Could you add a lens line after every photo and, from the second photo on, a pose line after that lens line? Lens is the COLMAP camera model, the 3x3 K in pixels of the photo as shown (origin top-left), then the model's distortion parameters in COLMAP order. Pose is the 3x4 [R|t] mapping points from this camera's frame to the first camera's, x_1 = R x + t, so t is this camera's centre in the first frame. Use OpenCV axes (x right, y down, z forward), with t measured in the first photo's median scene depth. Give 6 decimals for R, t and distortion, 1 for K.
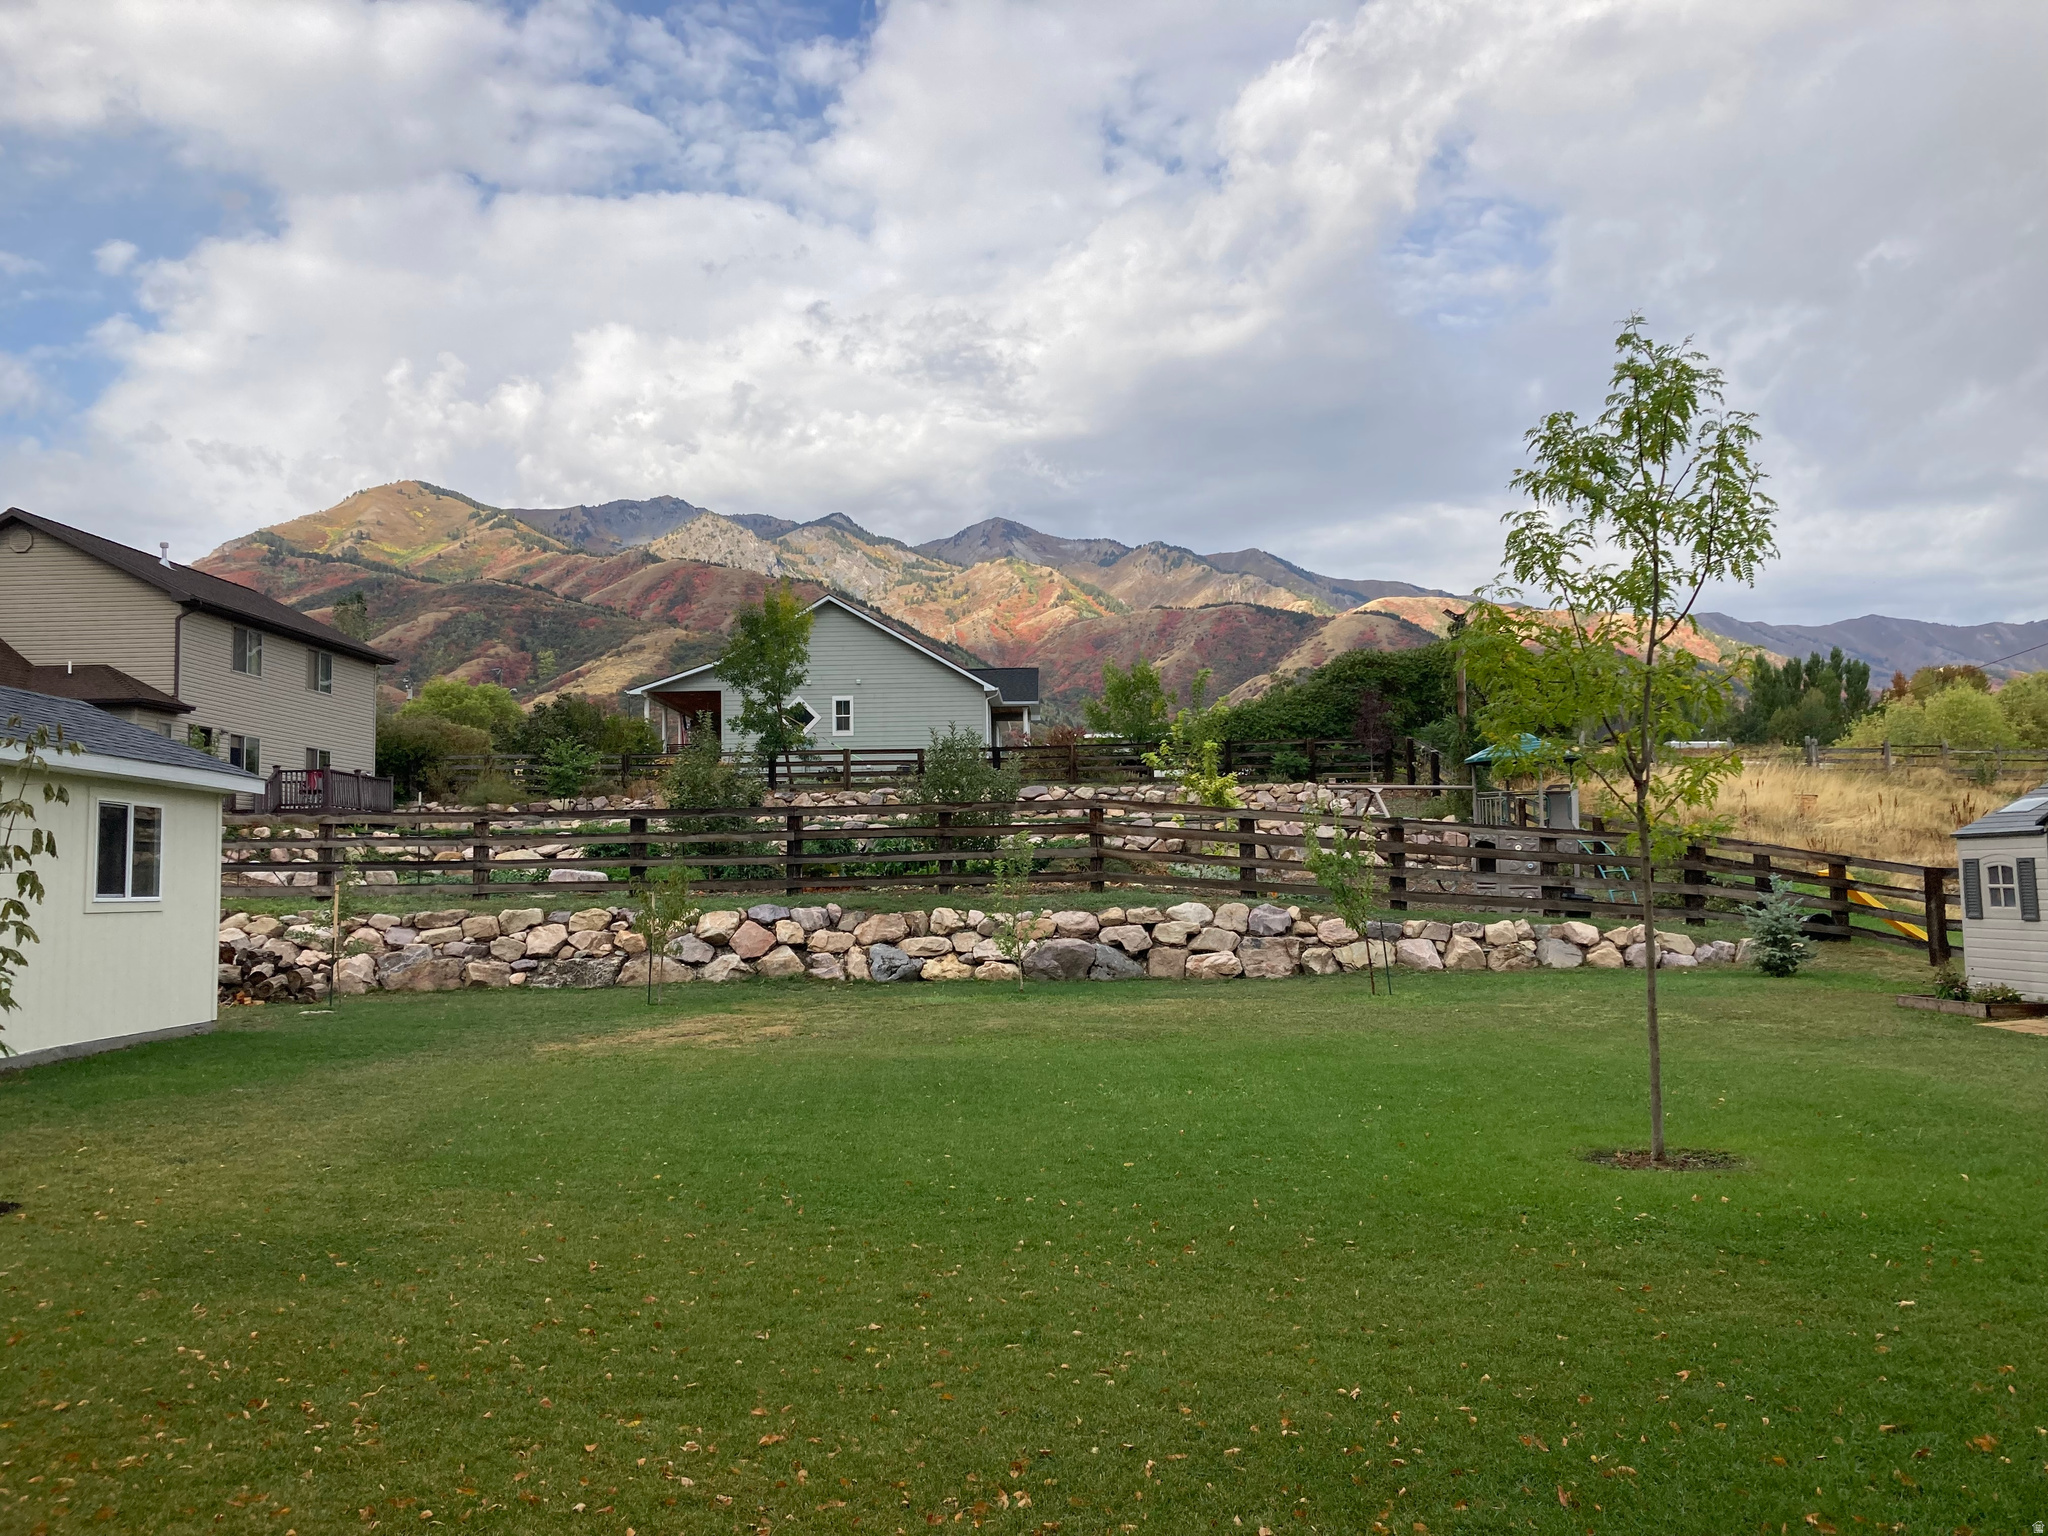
lens RADIAL K [[1666.9, 0, 1025.7], [0, 1666.9, 766.1], [0, 0, 1]] dist [0.018652, -0.002574]
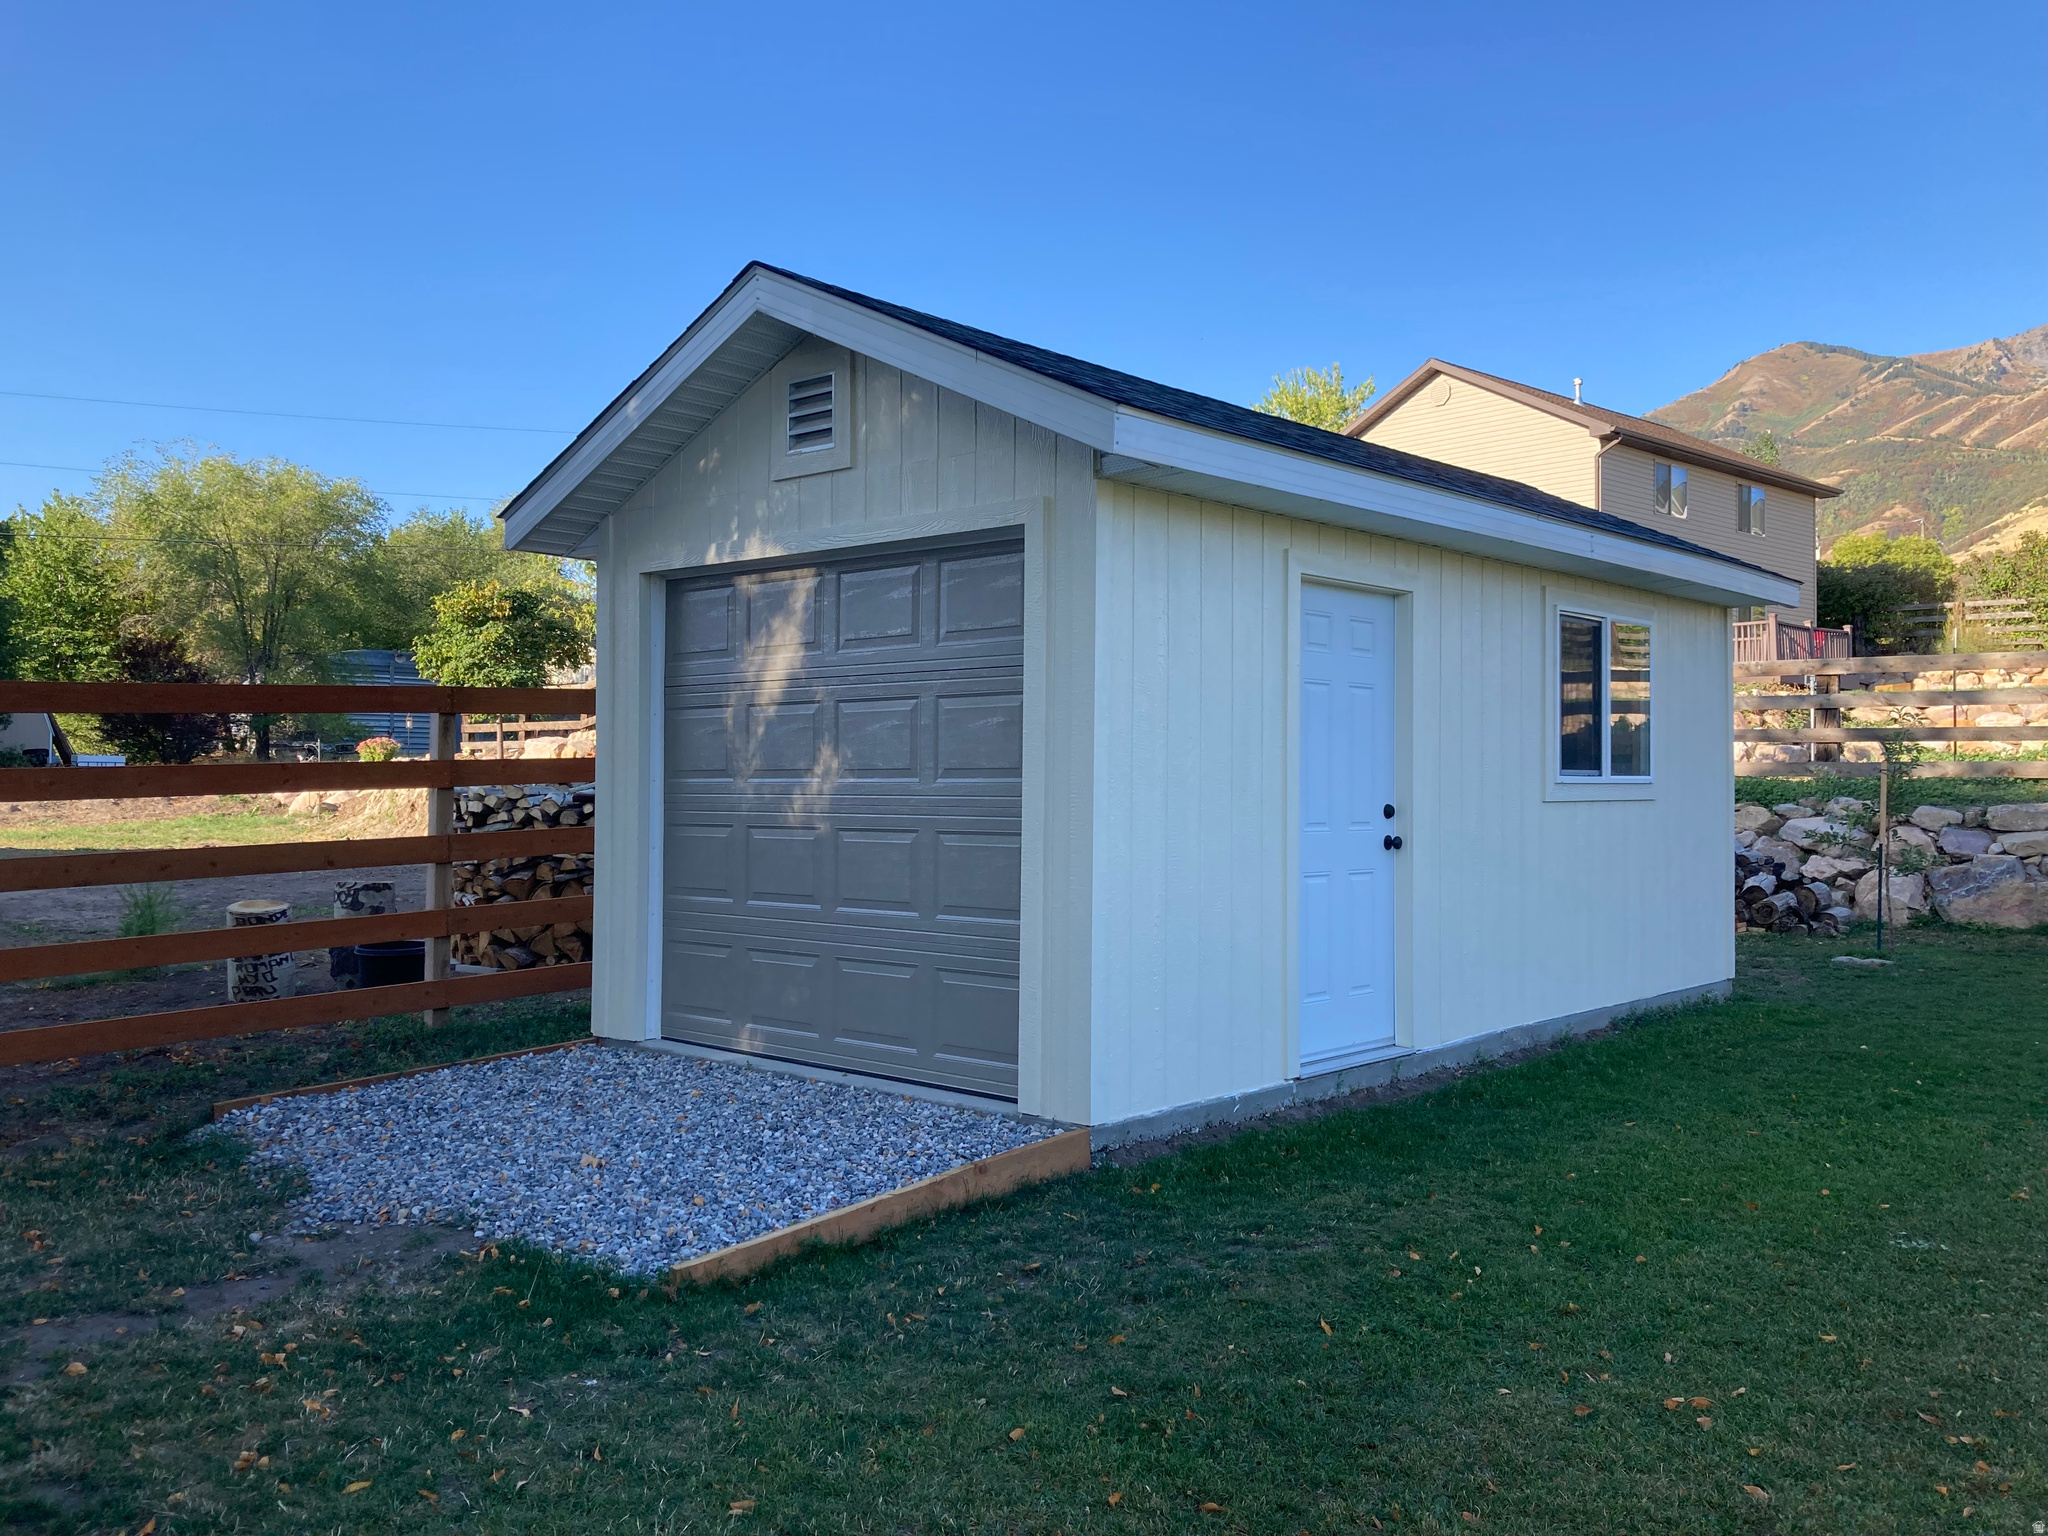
lens RADIAL K [[1666.9, 0, 1036.5], [0, 1666.9, 761.7], [0, 0, 1]] dist [0.018652, -0.002574]
pose [[0.711081, 0.011420, -0.703017, -0.174965], [0.037751, 0.997806, 0.054392, 0.022209], [0.702096, -0.065216, 0.709090, 0.291964]]
